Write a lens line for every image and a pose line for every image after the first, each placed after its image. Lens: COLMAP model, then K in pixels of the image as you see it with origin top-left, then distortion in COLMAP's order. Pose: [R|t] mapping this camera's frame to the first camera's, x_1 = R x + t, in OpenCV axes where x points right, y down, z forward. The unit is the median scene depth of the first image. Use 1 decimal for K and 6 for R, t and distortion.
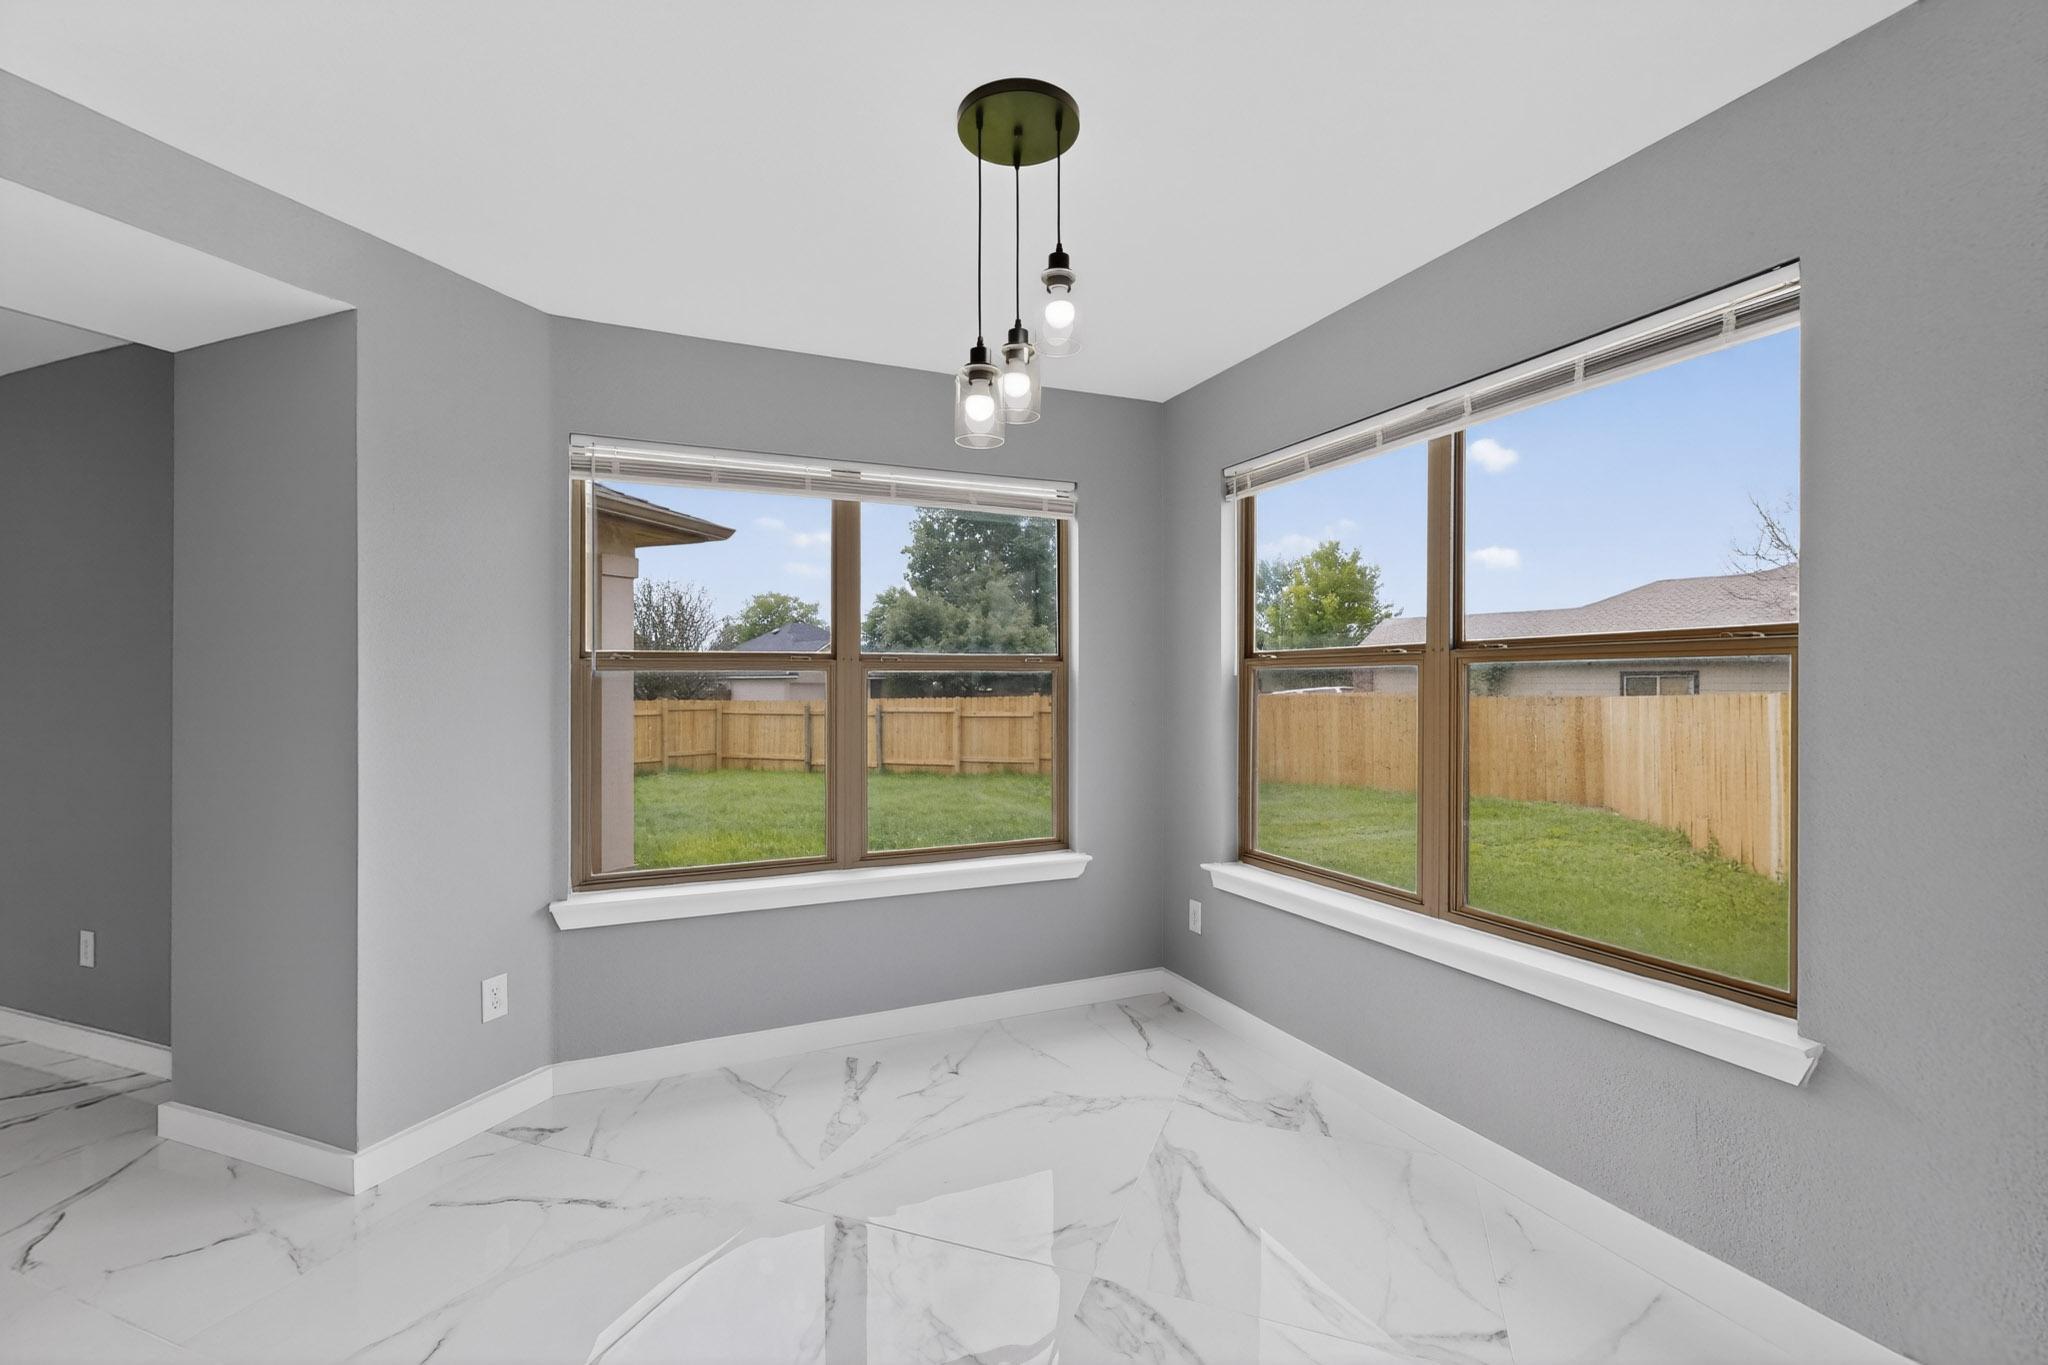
lens RADIAL K [[887.7, 0, 1024.0], [0, 887.7, 682.5], [0, 0, 1]] dist [0.002151, -0.000277]
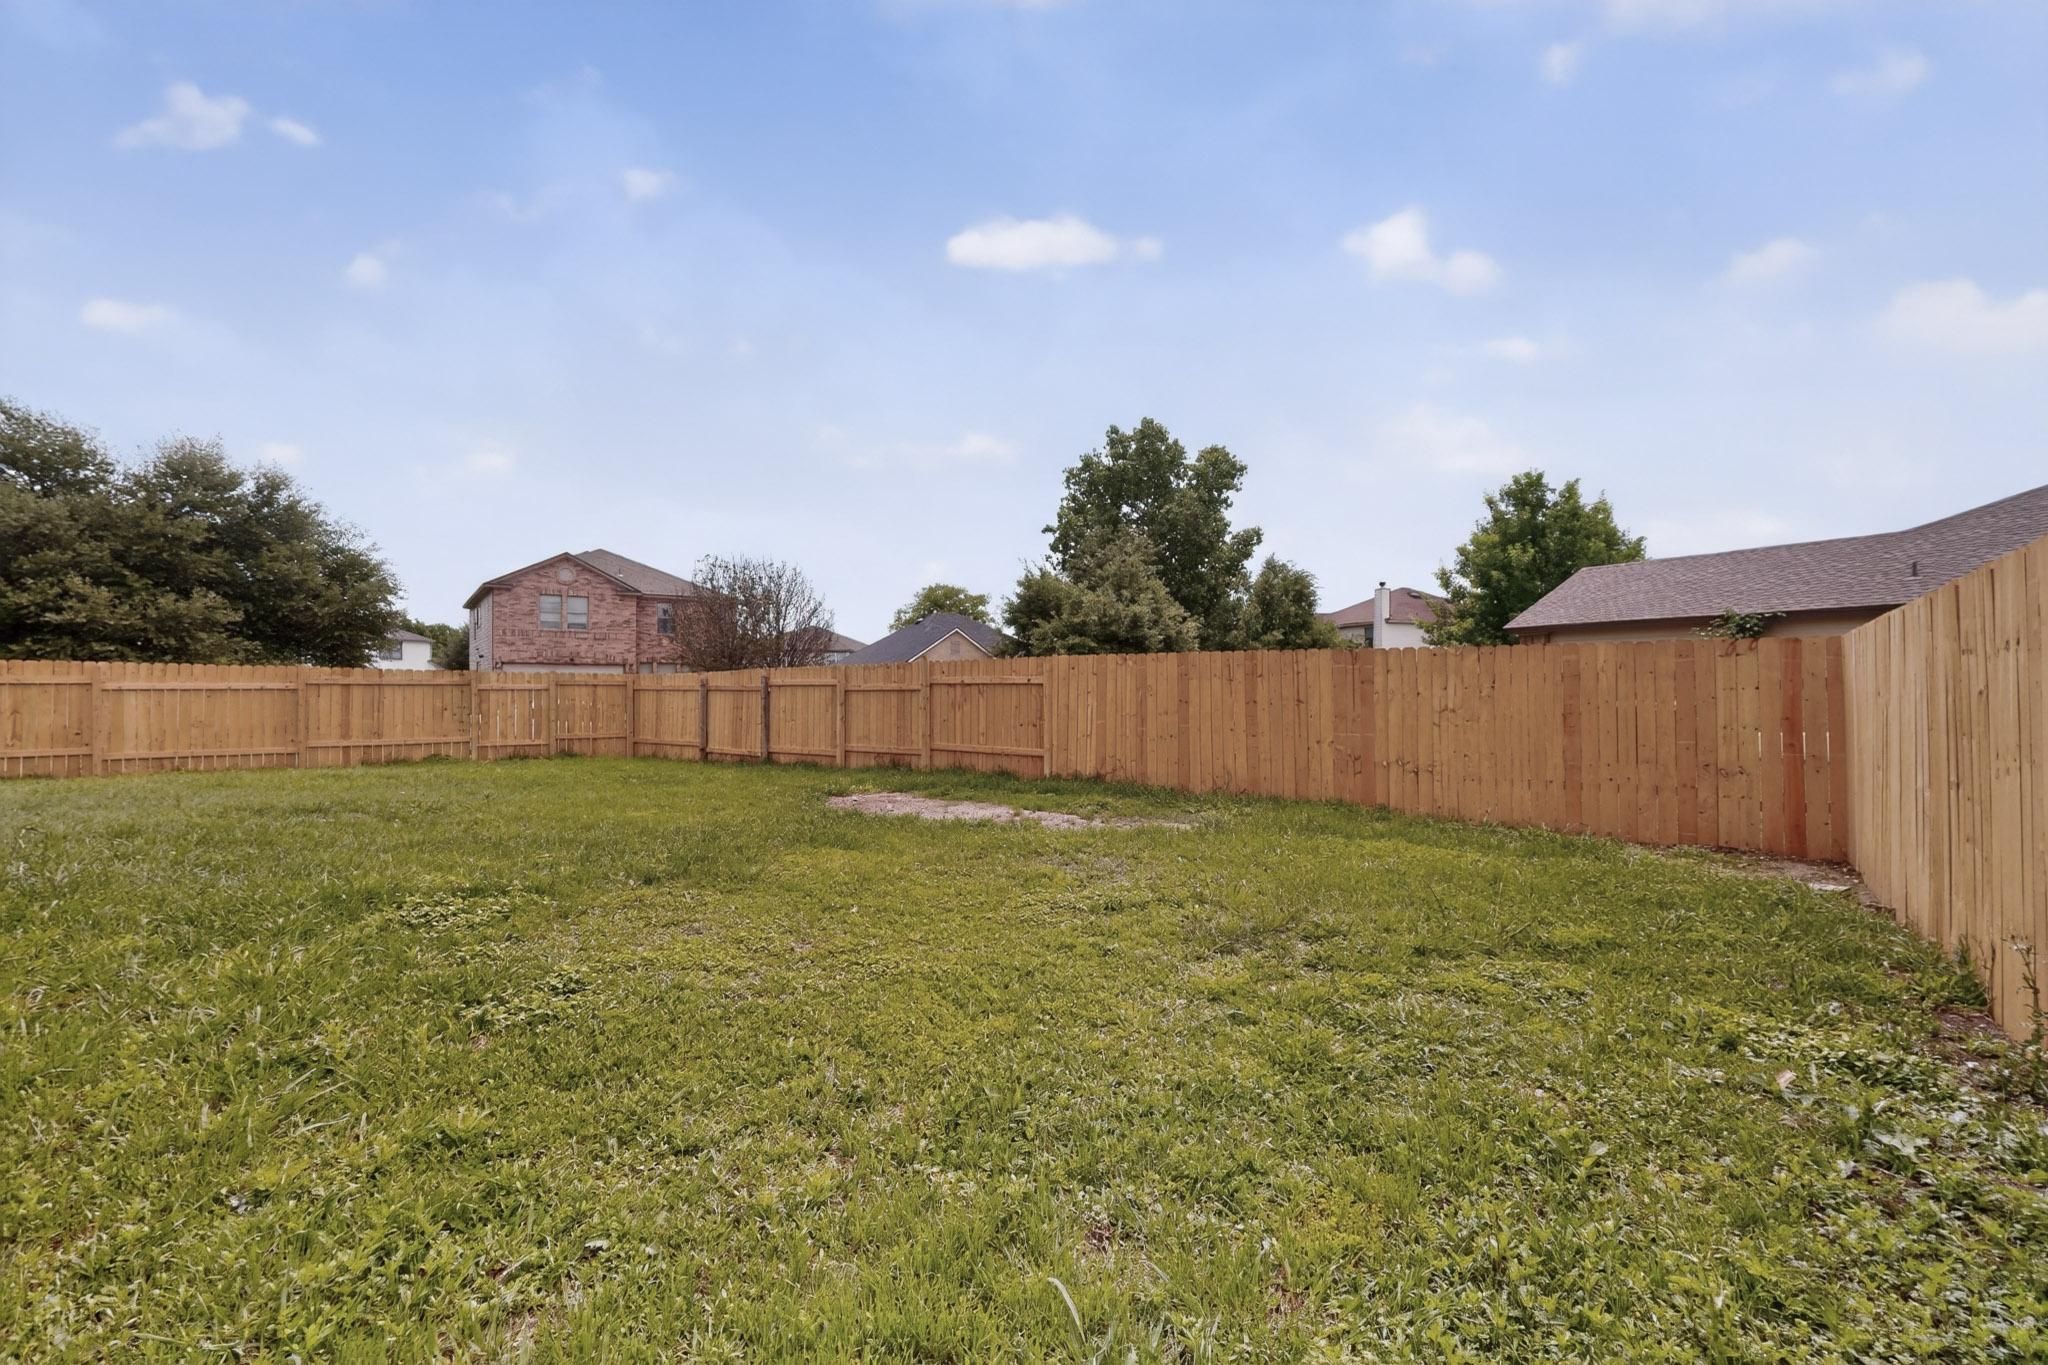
lens RADIAL K [[887.7, 0, 1024.0], [0, 887.7, 682.5], [0, 0, 1]] dist [0.002151, -0.000277]
pose [[0.960684, -0.000605, -0.277642, 0.259804], [-0.000368, 0.999994, -0.003451, 0.032386], [0.277643, 0.003418, 0.960678, 0.308425]]
